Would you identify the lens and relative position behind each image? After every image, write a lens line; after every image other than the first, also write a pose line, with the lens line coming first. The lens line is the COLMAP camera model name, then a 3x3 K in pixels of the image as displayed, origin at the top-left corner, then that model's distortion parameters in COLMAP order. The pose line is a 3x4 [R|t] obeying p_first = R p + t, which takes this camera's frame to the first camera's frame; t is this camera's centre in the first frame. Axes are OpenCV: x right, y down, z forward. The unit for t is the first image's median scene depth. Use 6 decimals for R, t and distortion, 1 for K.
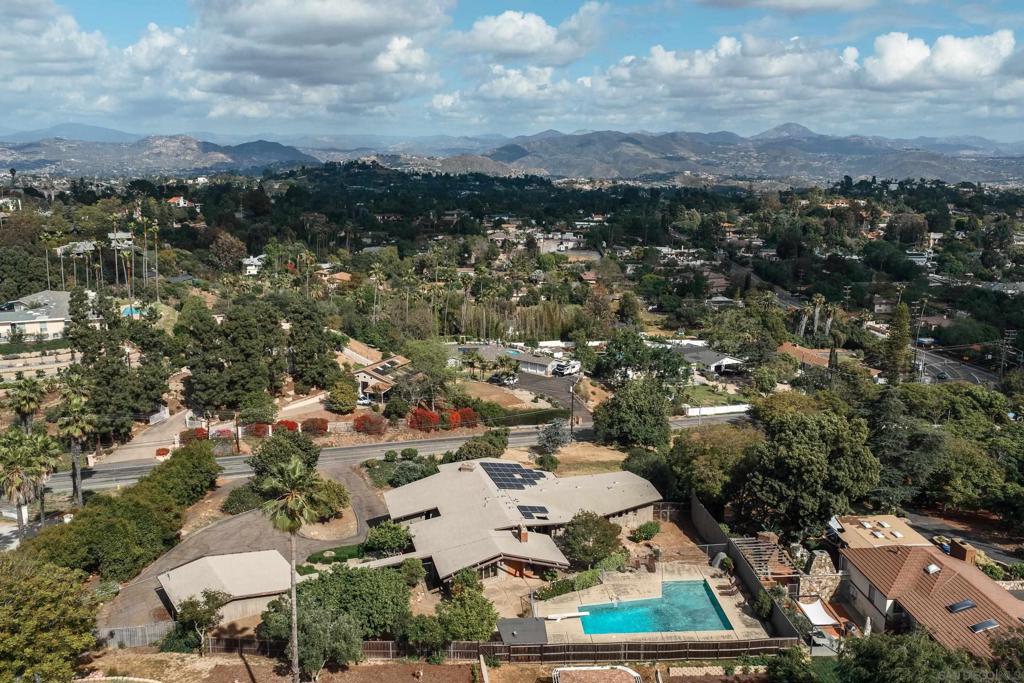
lens RADIAL K [[846.4, 0, 516.6], [0, 846.4, 350.7], [0, 0, 1]] dist [0.013467, -0.008309]
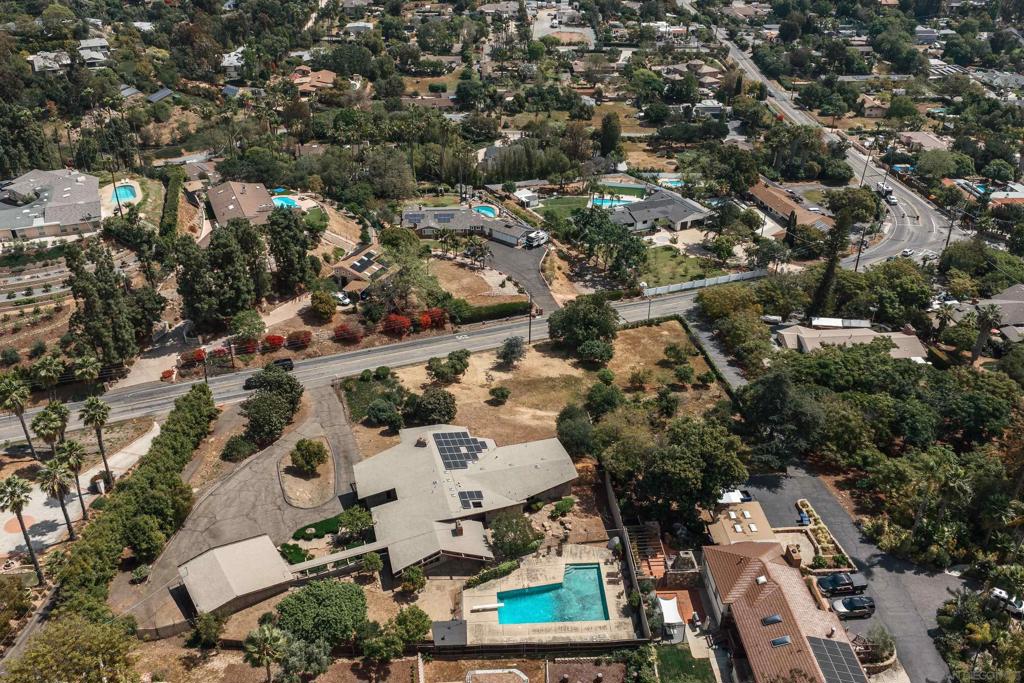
lens RADIAL K [[846.4, 0, 516.6], [0, 846.4, 350.7], [0, 0, 1]] dist [0.013467, -0.008309]
pose [[0.999986, 0.004207, -0.003339, 0.086072], [-0.002966, 0.950830, 0.309699, -0.386229], [0.004478, -0.309684, 0.950829, -0.117068]]
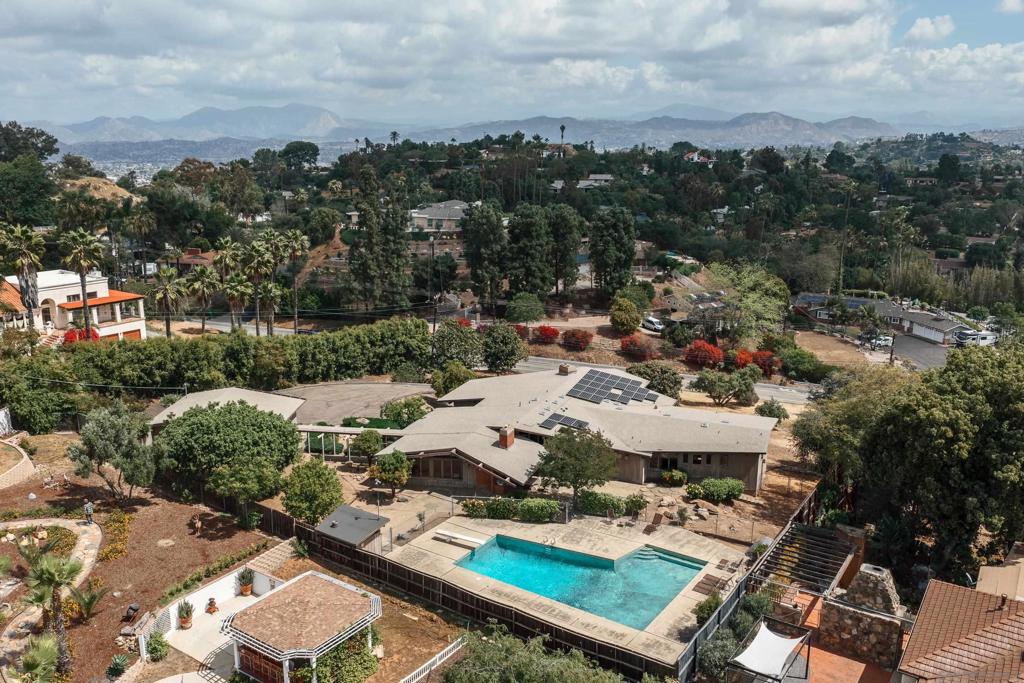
lens RADIAL K [[846.4, 0, 516.6], [0, 846.4, 350.7], [0, 0, 1]] dist [0.013467, -0.008309]
pose [[0.793610, 0.151429, -0.589281, 0.401624], [-0.137123, 0.988130, 0.069253, 0.075729], [0.592773, 0.025844, 0.804955, 0.346259]]
